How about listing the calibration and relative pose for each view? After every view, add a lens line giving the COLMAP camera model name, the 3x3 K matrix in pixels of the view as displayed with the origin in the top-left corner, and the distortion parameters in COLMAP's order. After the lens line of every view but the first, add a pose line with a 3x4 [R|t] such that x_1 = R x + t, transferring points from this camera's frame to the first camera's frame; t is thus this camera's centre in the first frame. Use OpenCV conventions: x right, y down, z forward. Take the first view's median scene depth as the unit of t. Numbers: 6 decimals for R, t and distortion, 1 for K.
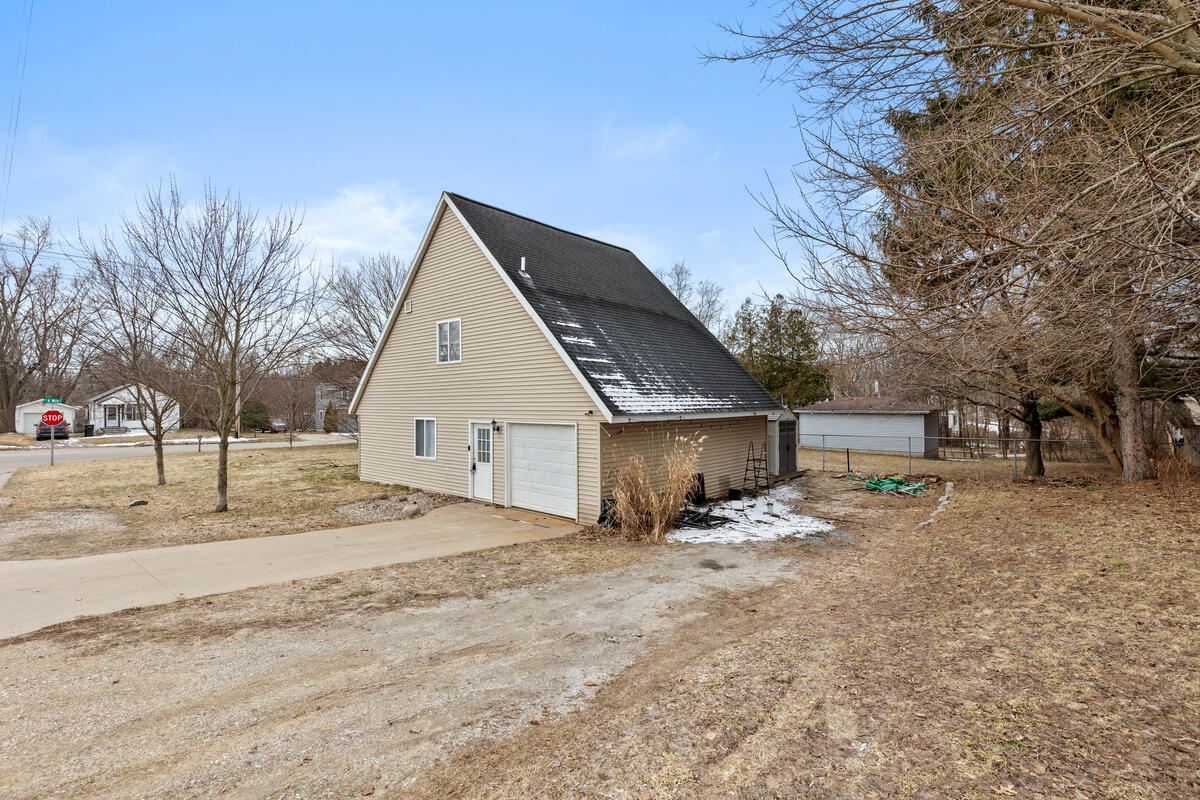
lens RADIAL K [[536.0, 0, 608.9], [0, 536.0, 401.0], [0, 0, 1]] dist [-0.001689, 0.000504]
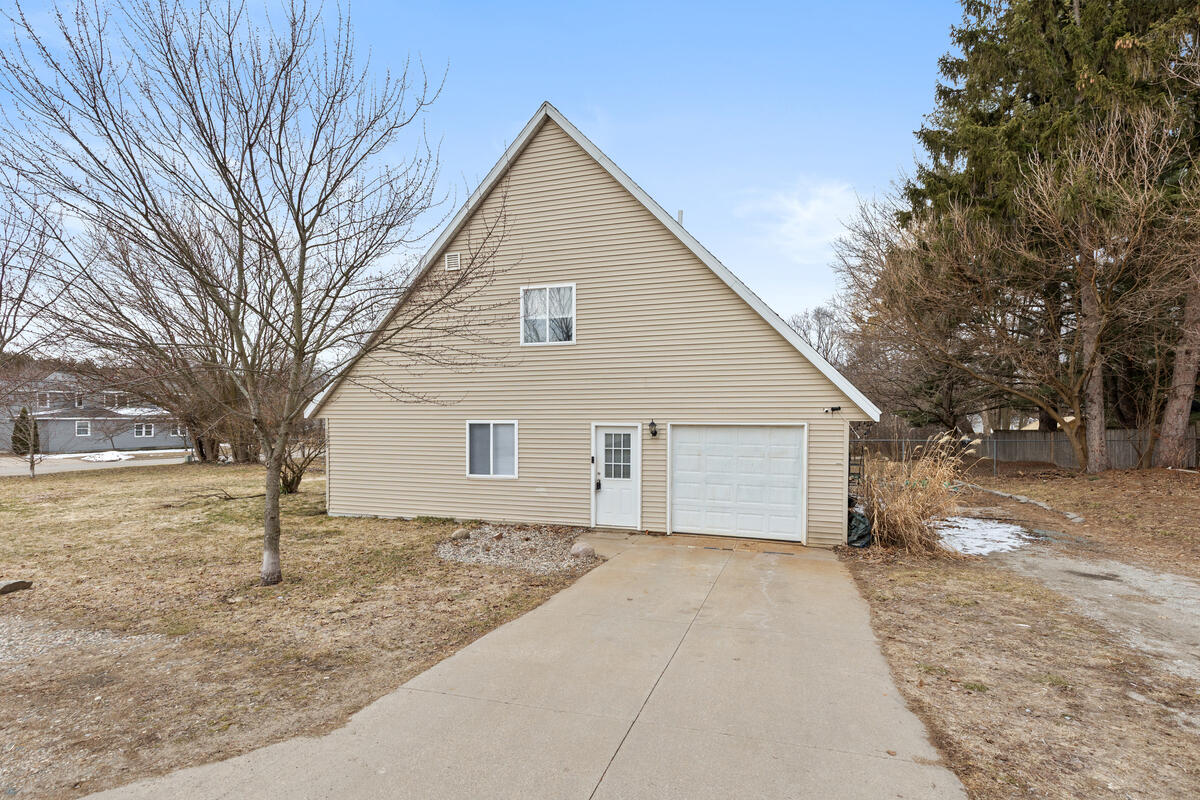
lens RADIAL K [[553.3, 0, 599.8], [0, 553.3, 432.4], [0, 0, 1]] dist [0.001307, 0.000430]
pose [[0.918129, -0.010052, 0.396154, -0.571662], [-0.003418, 0.999440, 0.033280, 0.024622], [-0.396266, -0.031910, 0.917581, 0.301187]]
